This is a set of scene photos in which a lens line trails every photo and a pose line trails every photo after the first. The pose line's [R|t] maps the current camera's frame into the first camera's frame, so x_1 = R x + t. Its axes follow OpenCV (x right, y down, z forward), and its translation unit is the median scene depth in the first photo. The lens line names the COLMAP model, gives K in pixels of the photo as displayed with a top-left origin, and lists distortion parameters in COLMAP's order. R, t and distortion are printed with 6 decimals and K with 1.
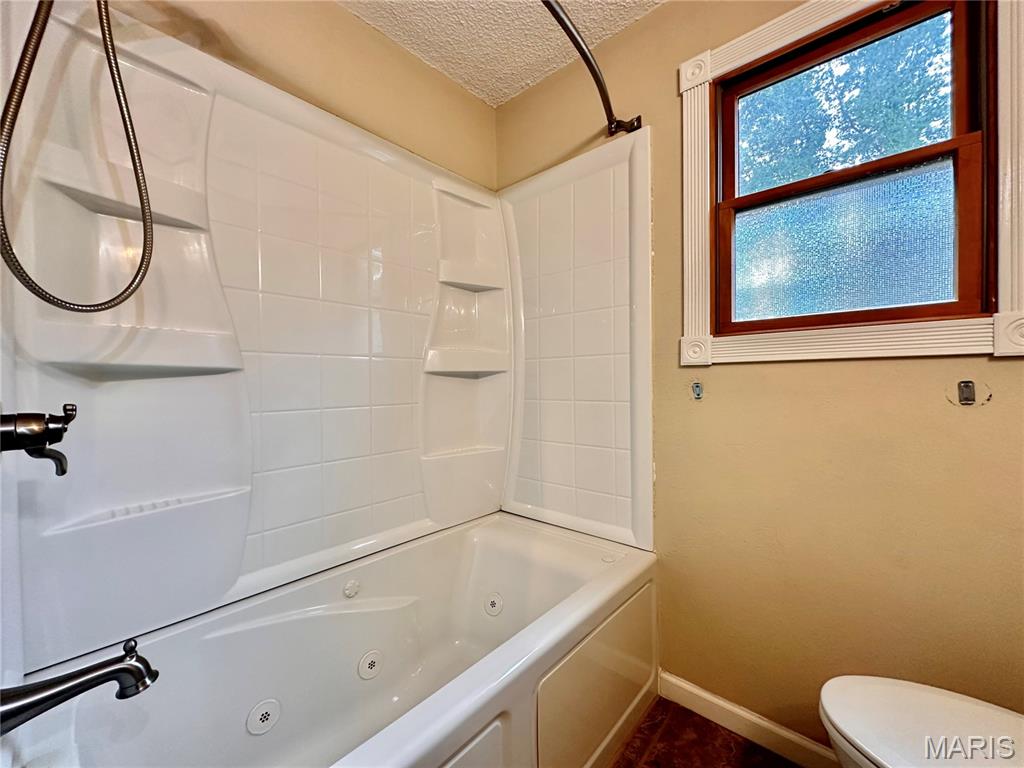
lens RADIAL K [[407.7, 0, 512.0], [0, 407.7, 384.0], [0, 0, 1]] dist [-0.000592, -0.000434]
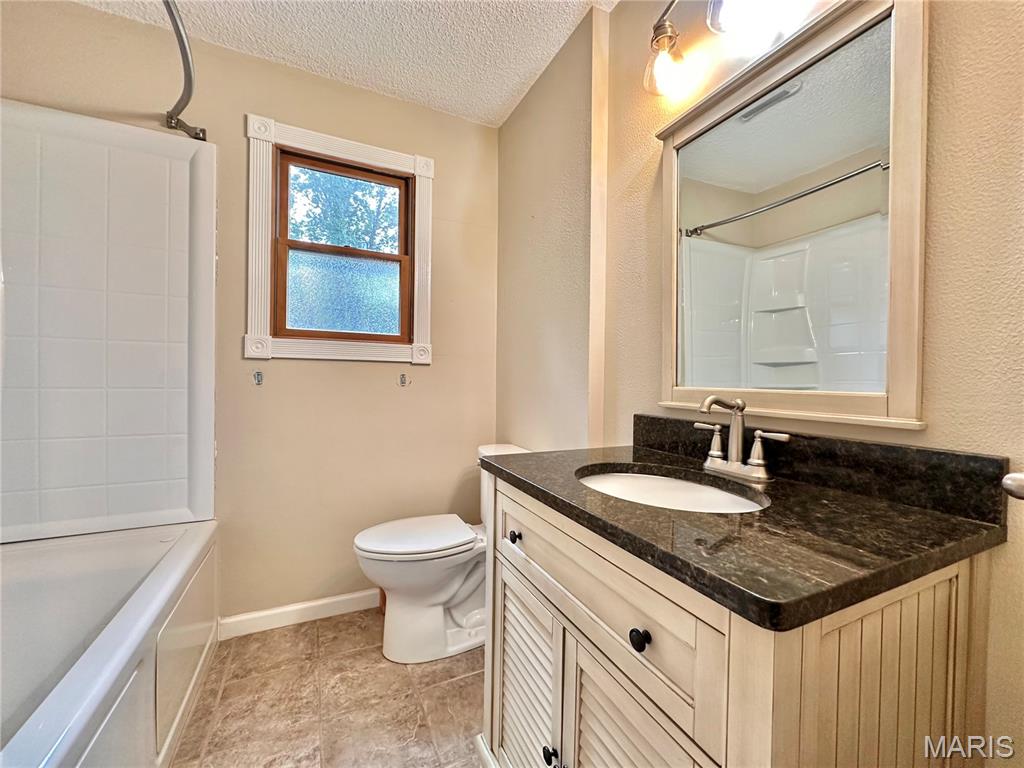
lens RADIAL K [[407.7, 0, 512.0], [0, 407.7, 384.0], [0, 0, 1]] dist [-0.000592, -0.000434]
pose [[0.388908, 0.008326, 0.921239, -0.413946], [-0.011562, 0.999925, -0.004156, 0.030897], [-0.921204, -0.009035, 0.388975, -0.225426]]
